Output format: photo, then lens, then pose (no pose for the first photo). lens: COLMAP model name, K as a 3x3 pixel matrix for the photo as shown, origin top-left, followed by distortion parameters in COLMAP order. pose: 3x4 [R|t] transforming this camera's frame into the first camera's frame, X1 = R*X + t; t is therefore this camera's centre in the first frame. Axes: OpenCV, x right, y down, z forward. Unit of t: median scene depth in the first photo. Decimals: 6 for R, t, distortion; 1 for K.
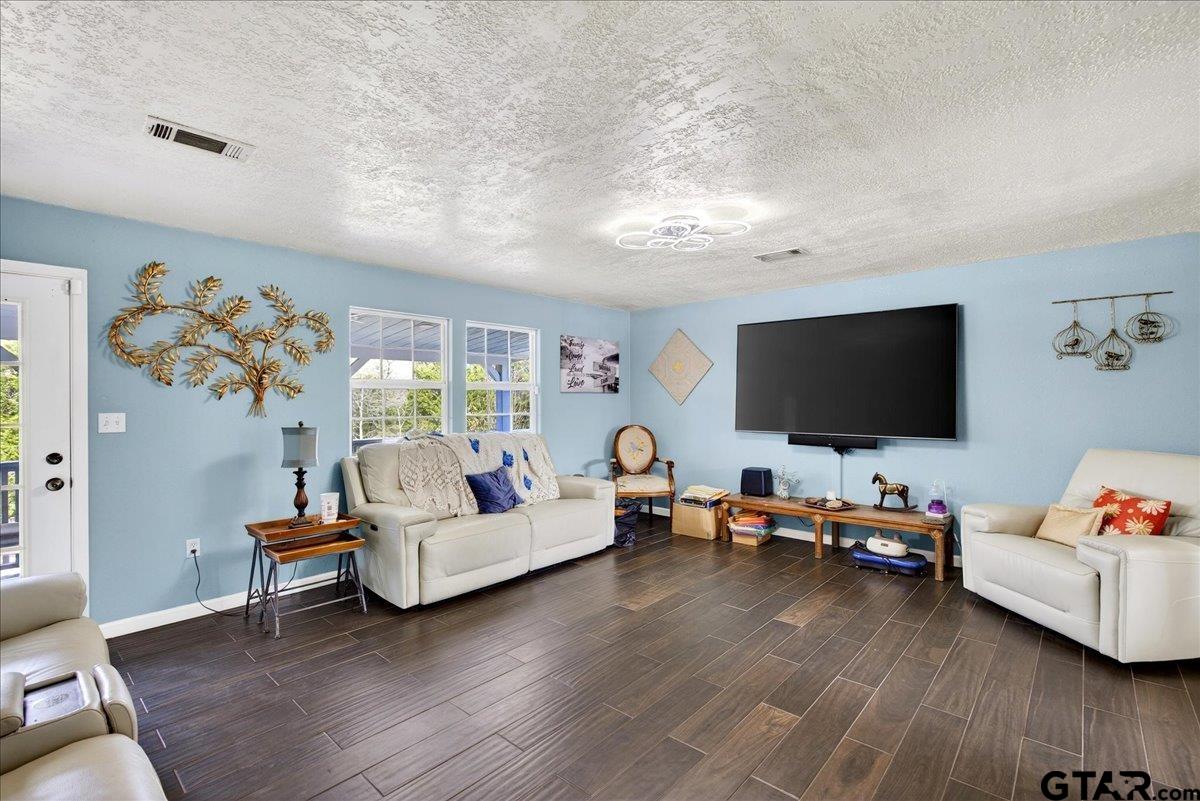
lens RADIAL K [[536.1, 0, 606.8], [0, 536.1, 405.3], [0, 0, 1]] dist [0.000605, -0.000464]
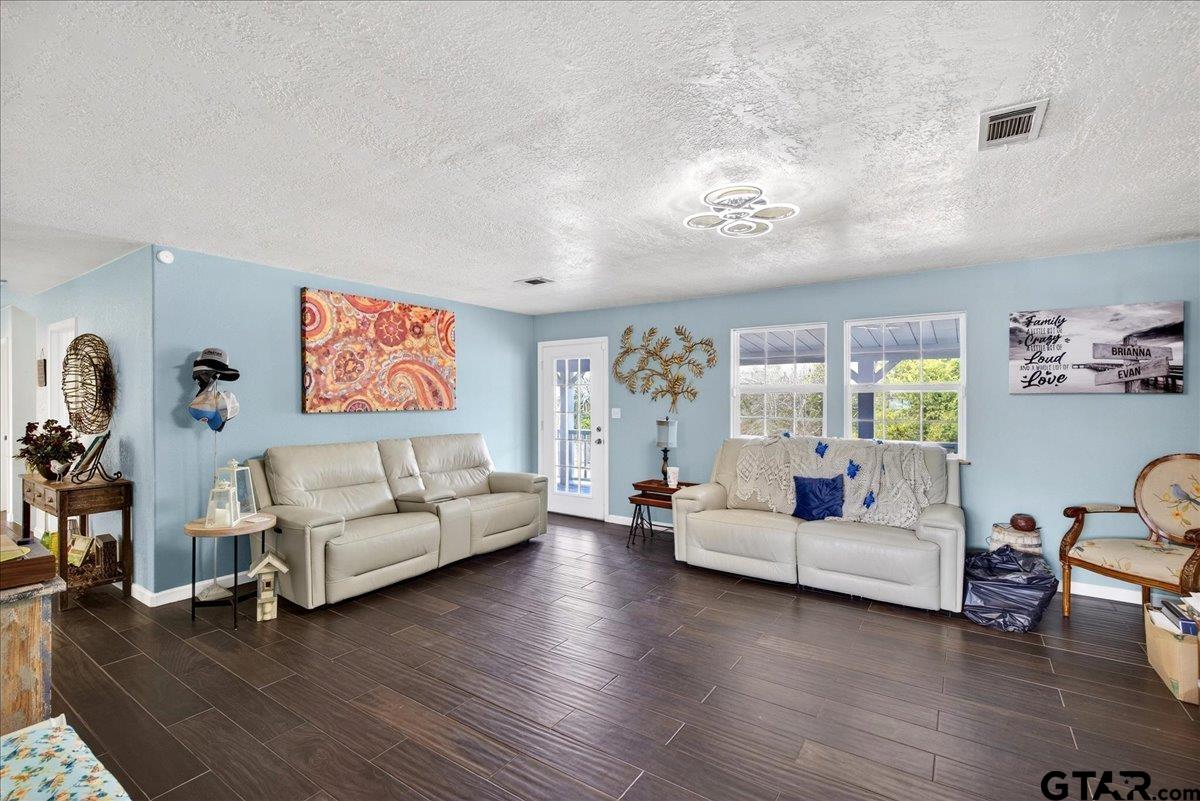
lens RADIAL K [[536.1, 0, 607.0], [0, 536.1, 397.3], [0, 0, 1]] dist [0.000605, -0.000464]
pose [[0.142819, -0.004906, -0.989737, 0.663015], [-0.017709, 0.999815, -0.007512, -0.006391], [0.989590, 0.018600, 0.142705, 0.465266]]
